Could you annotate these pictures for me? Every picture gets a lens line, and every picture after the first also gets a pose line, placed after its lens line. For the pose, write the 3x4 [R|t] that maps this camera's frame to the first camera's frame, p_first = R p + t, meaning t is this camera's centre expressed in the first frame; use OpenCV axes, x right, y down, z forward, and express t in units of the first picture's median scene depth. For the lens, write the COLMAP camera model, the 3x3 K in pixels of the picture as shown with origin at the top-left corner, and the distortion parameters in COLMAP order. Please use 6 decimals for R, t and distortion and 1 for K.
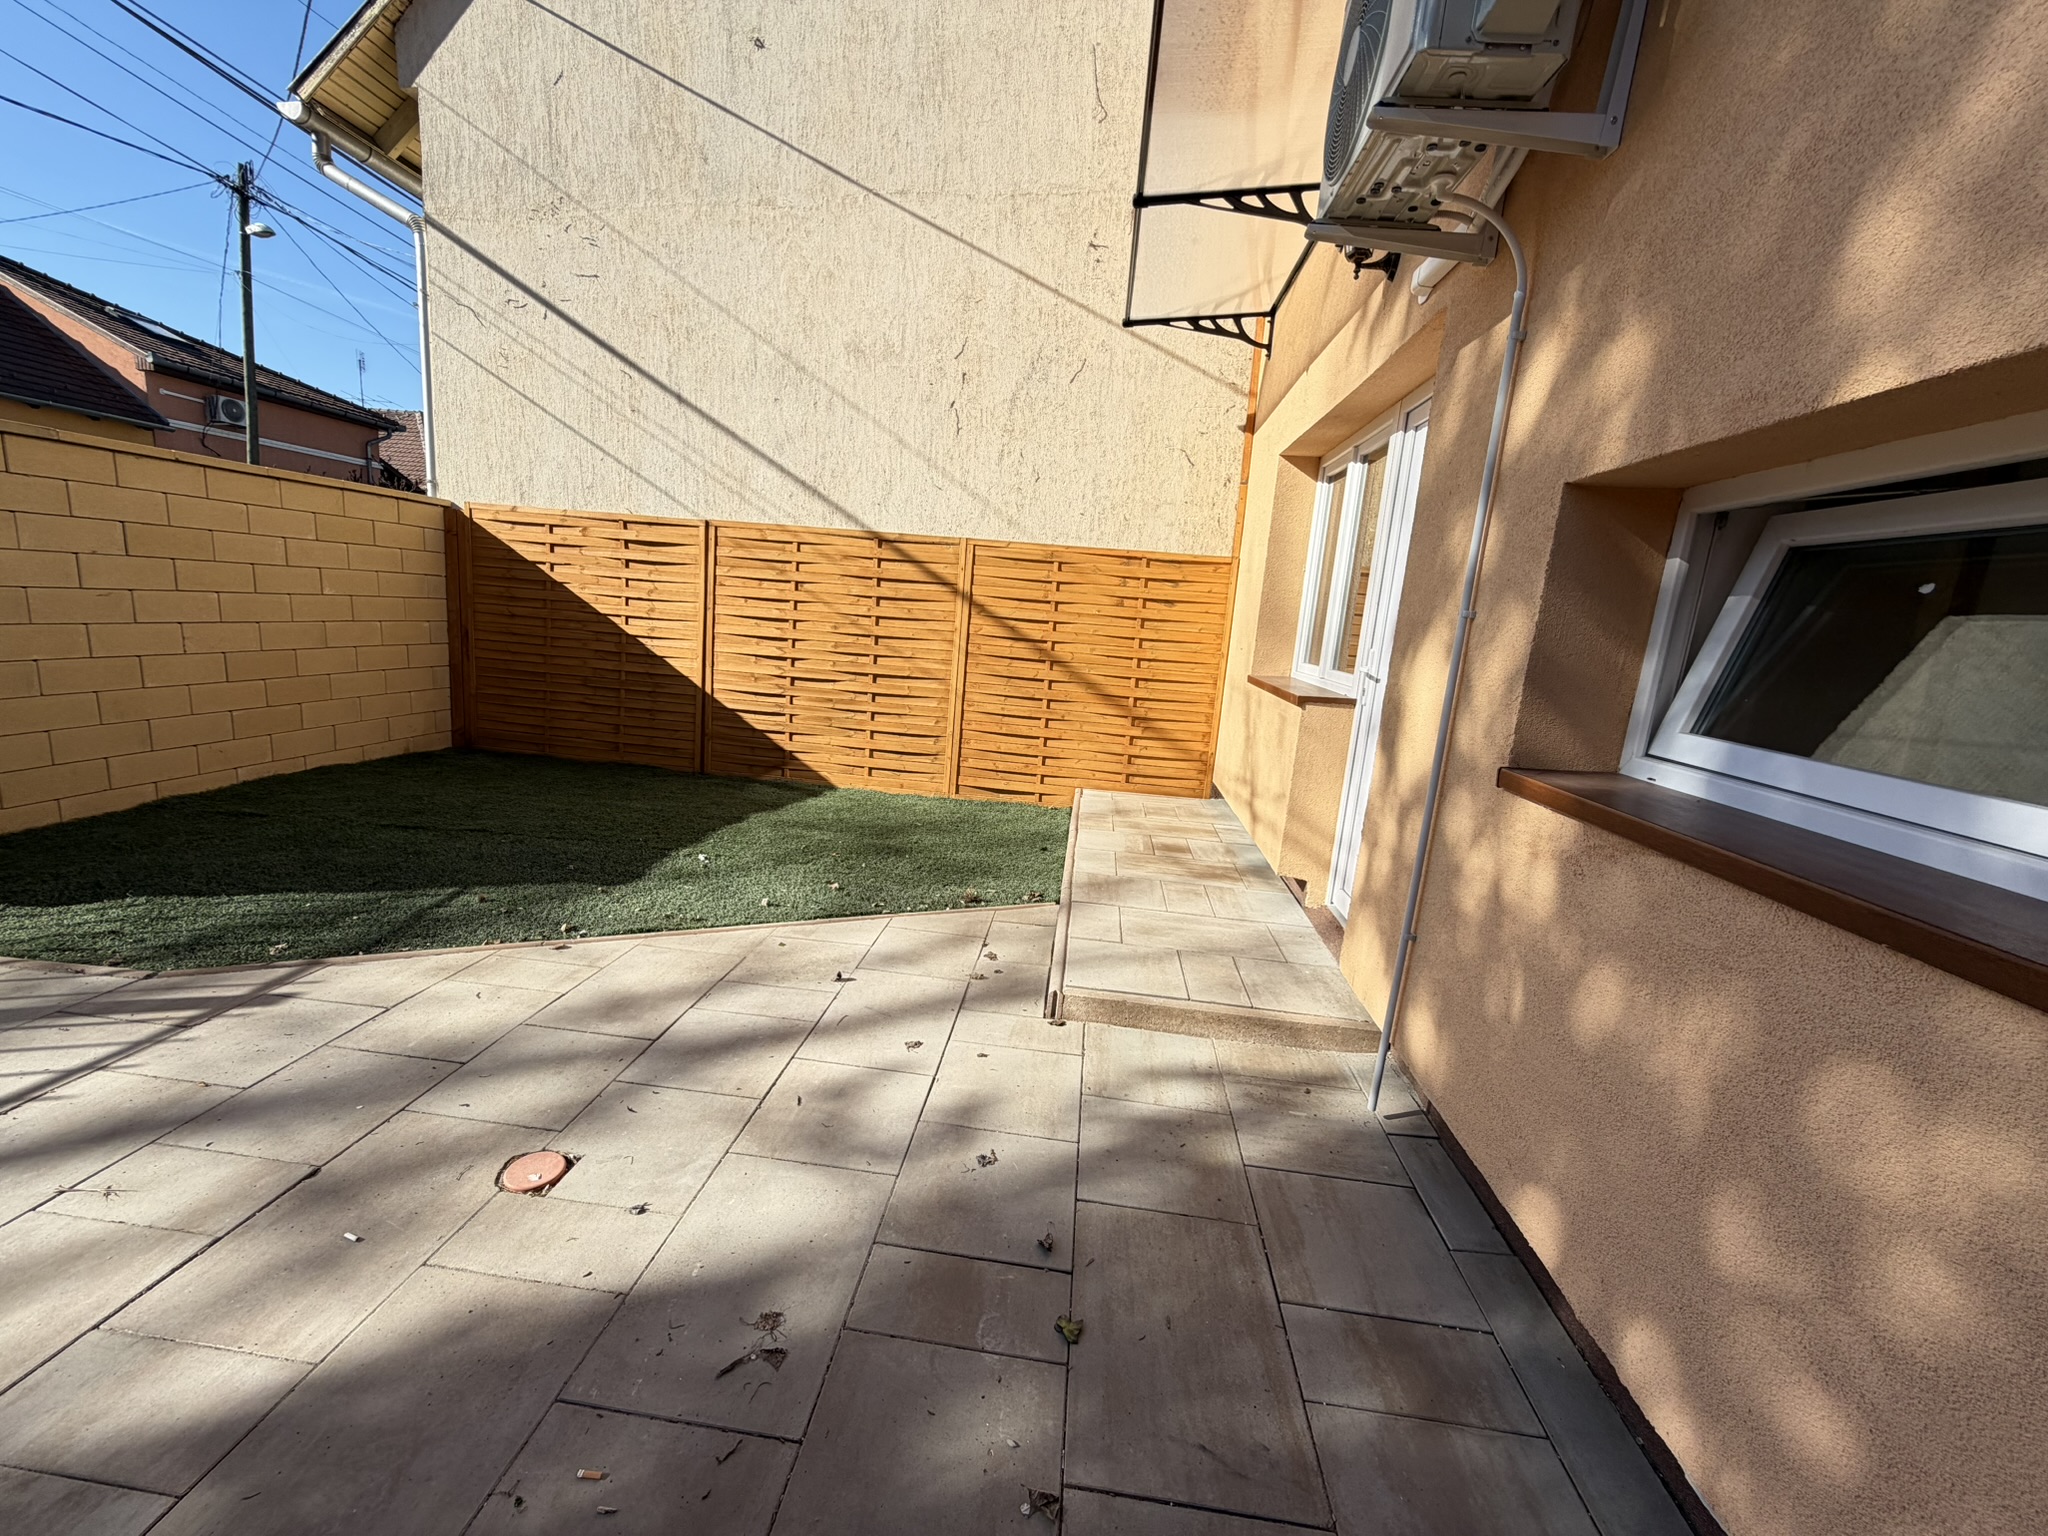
lens RADIAL K [[816.6, 0, 1018.2], [0, 816.6, 768.2], [0, 0, 1]] dist [0.003533, -0.000354]
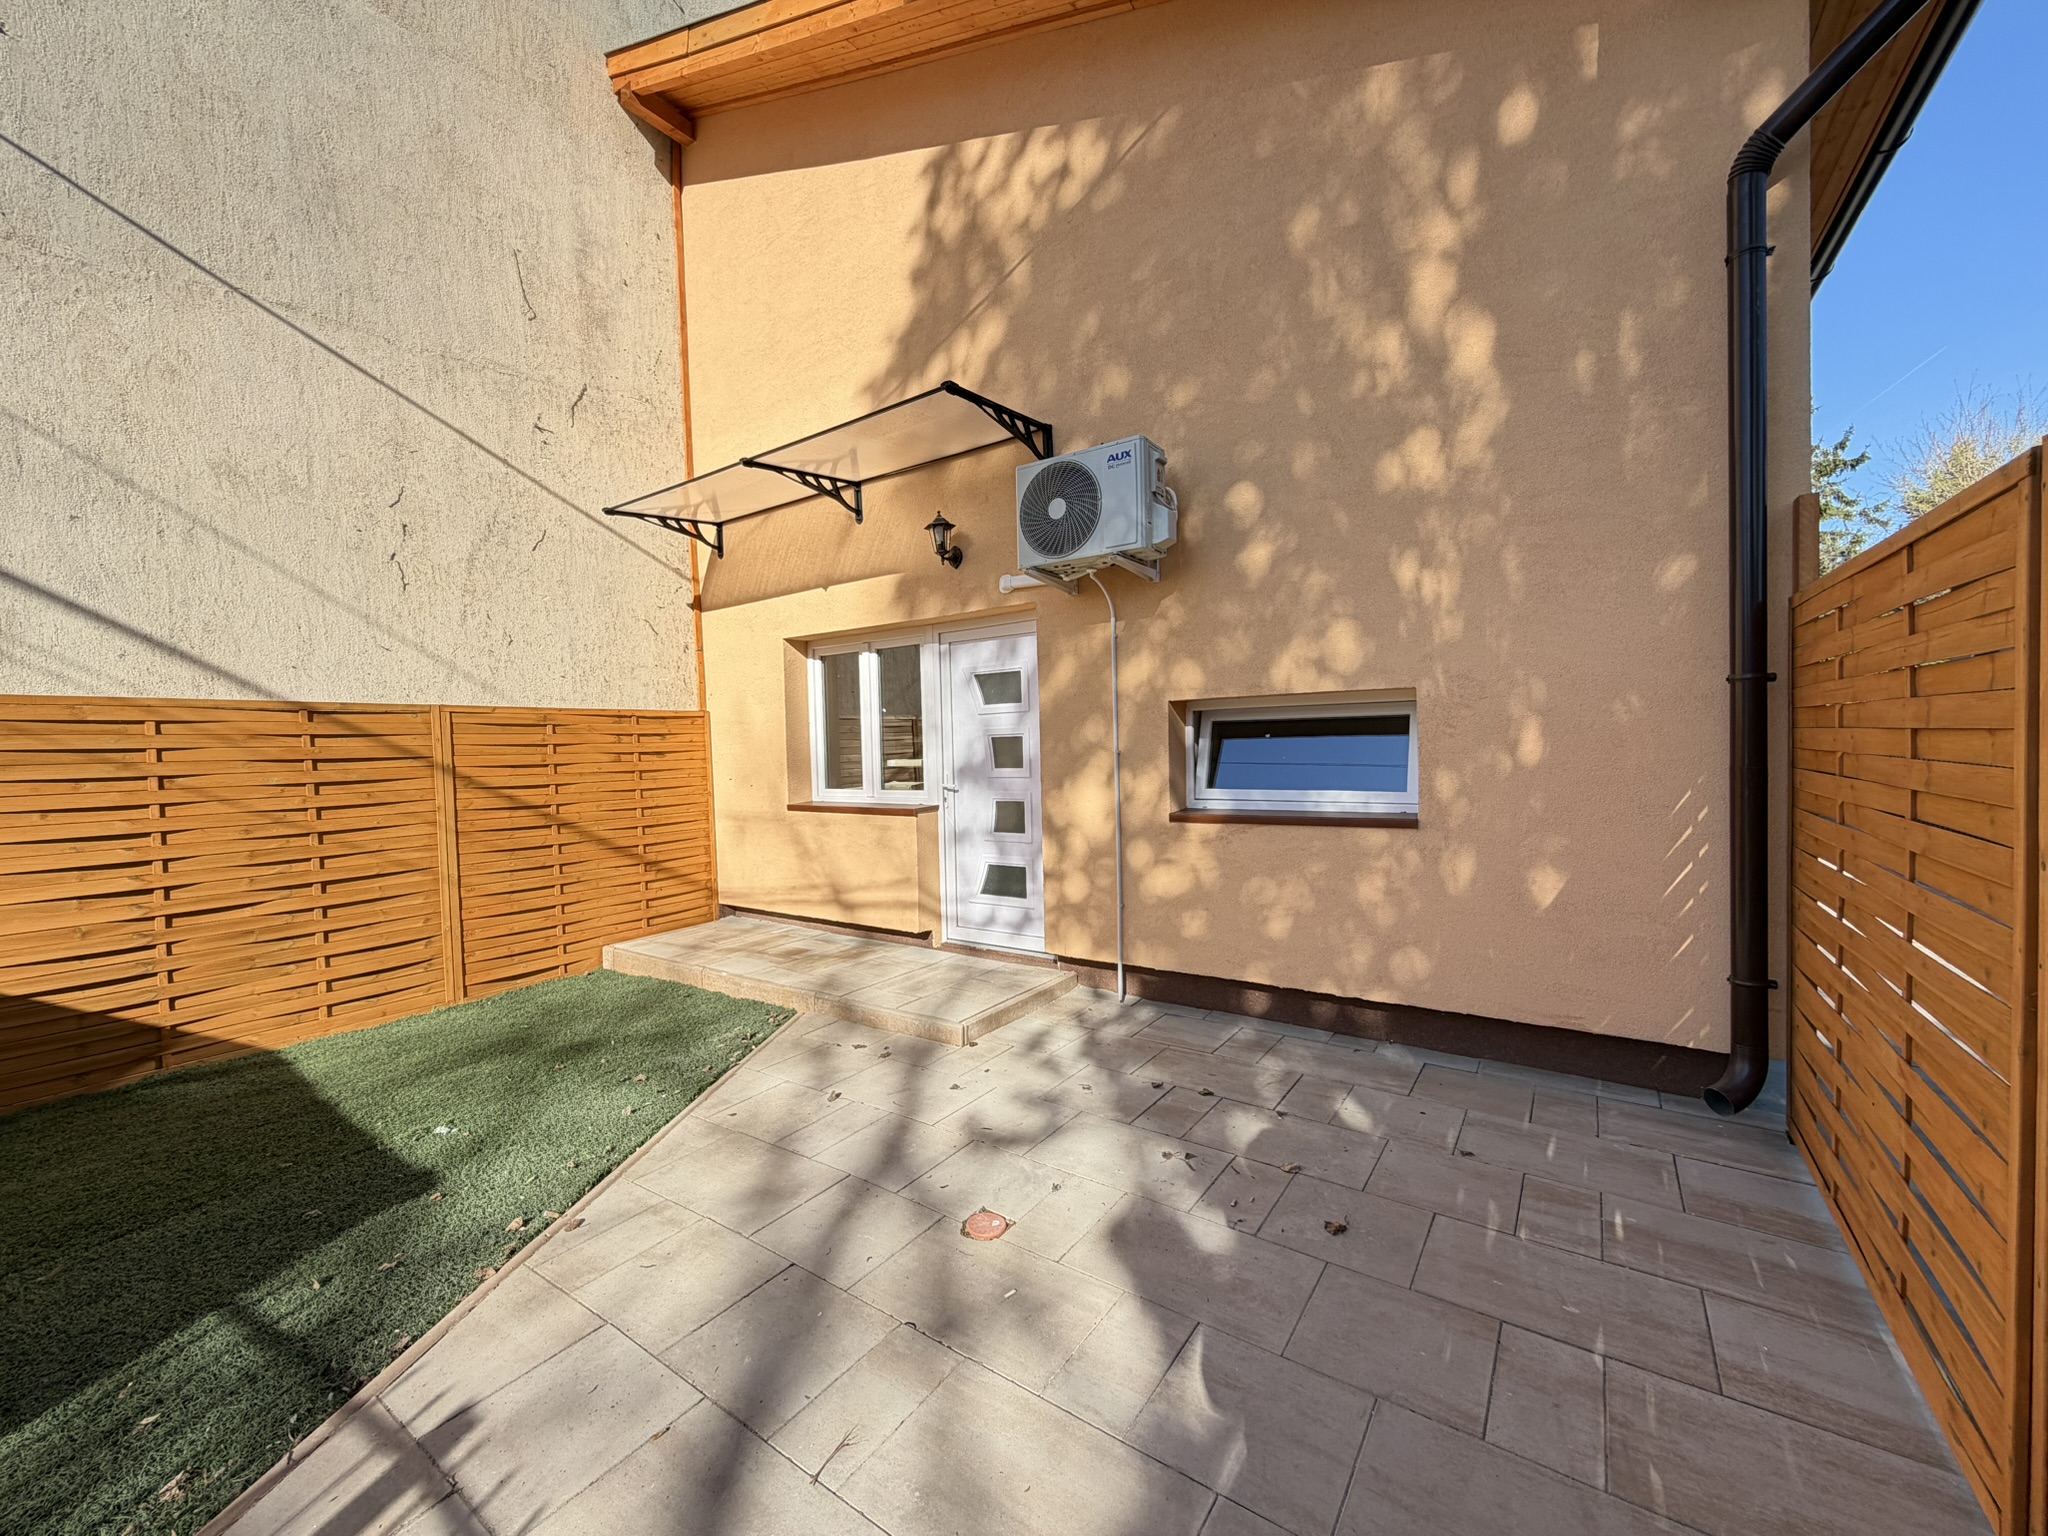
lens RADIAL K [[816.6, 0, 1010.4], [0, 816.6, 771.9], [0, 0, 1]] dist [0.003533, -0.000354]
pose [[0.493242, -0.116626, 0.862039, -0.536251], [0.228547, 0.973532, 0.000940, -0.072591], [-0.839332, 0.196553, 0.506841, 0.051272]]
